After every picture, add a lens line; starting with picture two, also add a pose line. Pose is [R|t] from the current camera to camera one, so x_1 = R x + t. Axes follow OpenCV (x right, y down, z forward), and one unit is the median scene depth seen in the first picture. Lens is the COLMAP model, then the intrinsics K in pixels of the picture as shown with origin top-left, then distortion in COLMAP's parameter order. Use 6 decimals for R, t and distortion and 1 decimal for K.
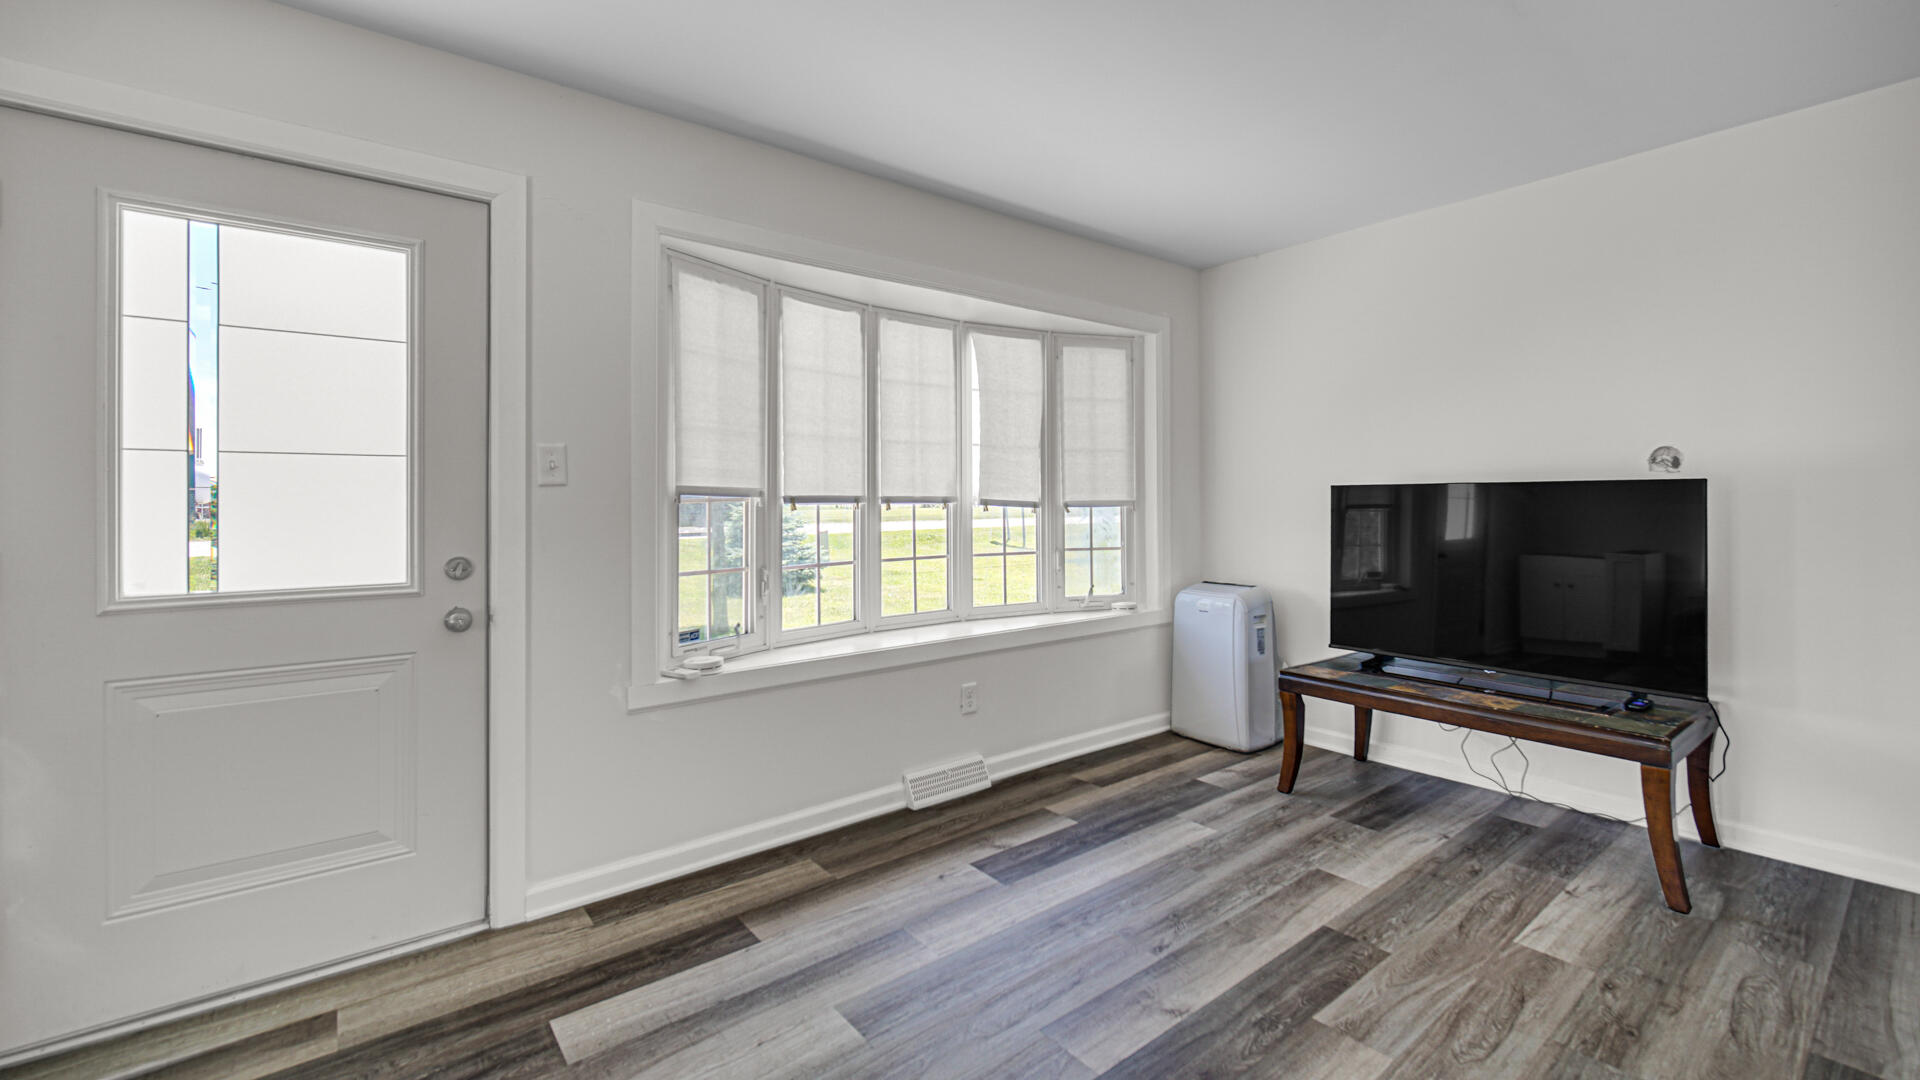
lens RADIAL K [[775.0, 0, 1020.9], [0, 775.0, 502.5], [0, 0, 1]] dist [0.001933, -0.000554]
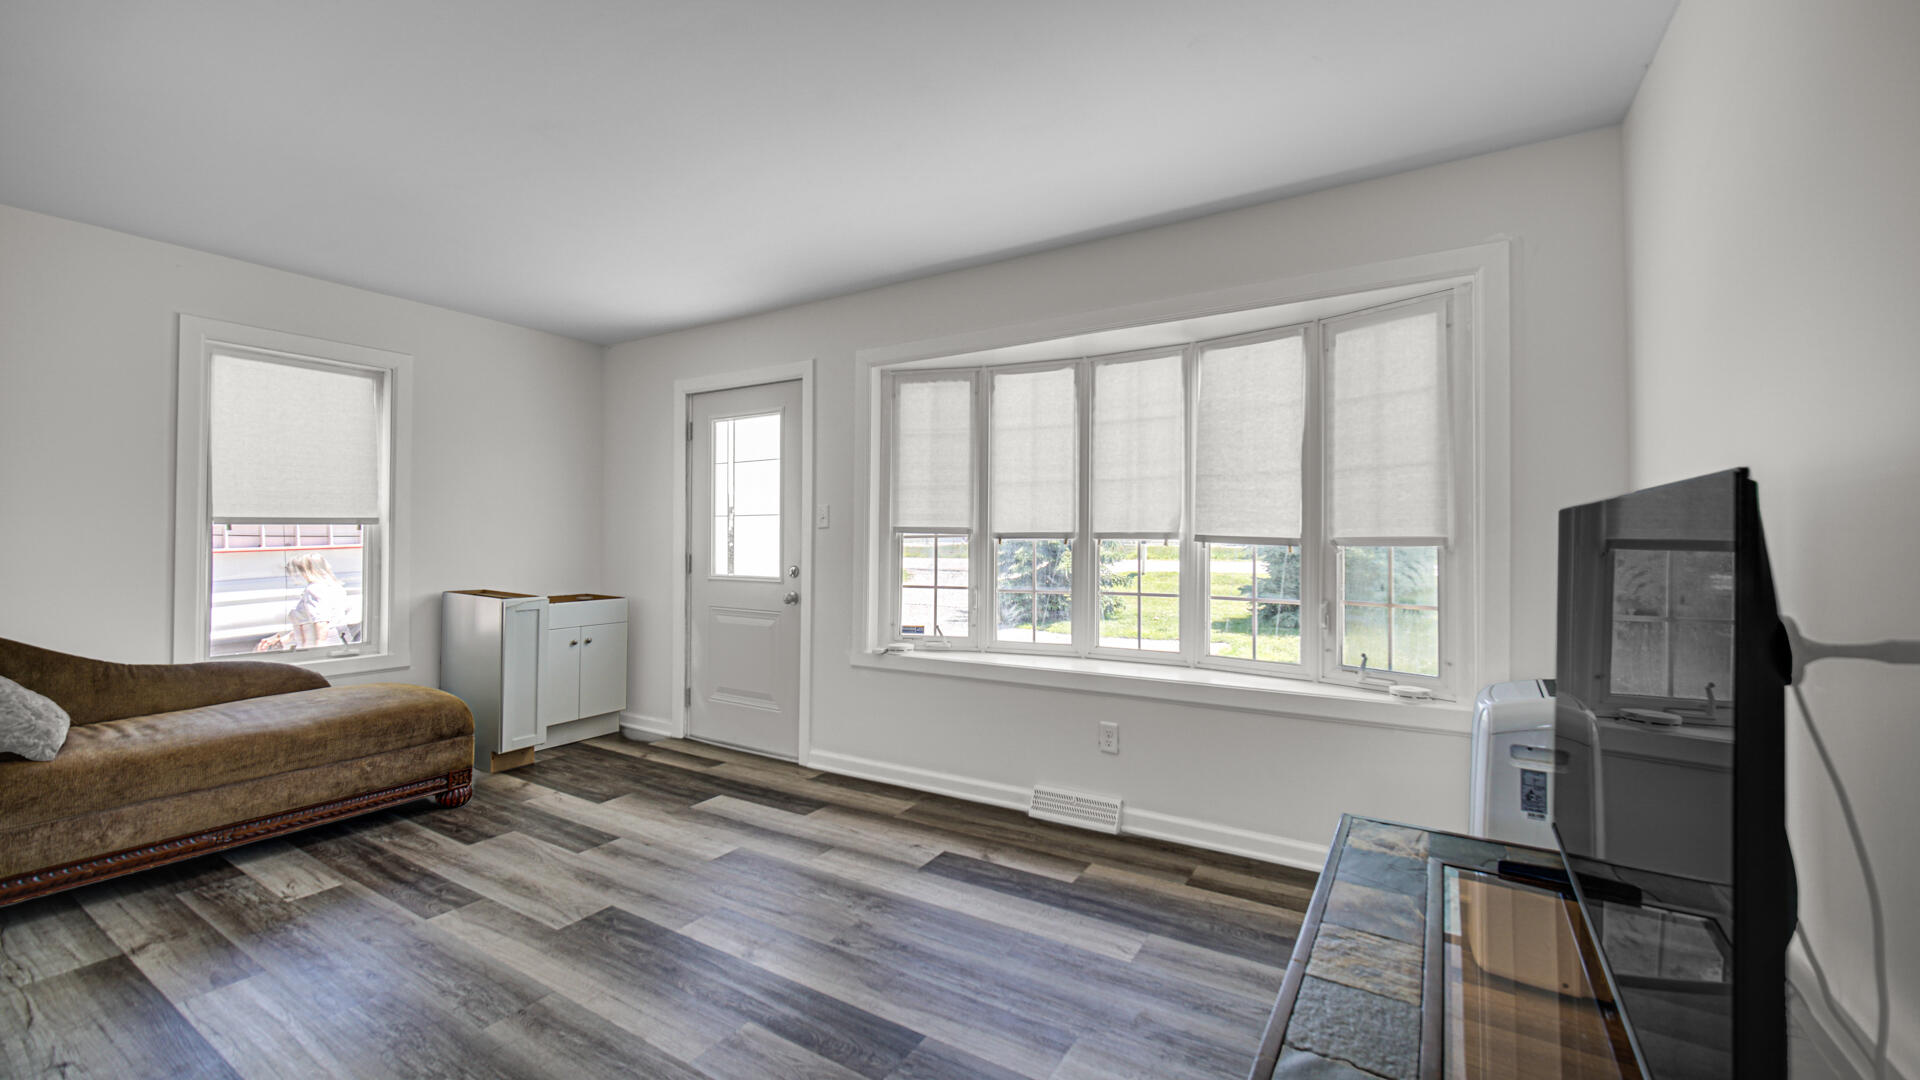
lens RADIAL K [[775.0, 0, 959.3], [0, 775.0, 526.1], [0, 0, 1]] dist [0.001933, -0.000554]
pose [[0.321003, -0.007034, -0.947052, 0.950856], [0.000045, 0.999973, -0.007412, -0.010960], [0.947078, 0.002336, 0.320994, 0.589024]]
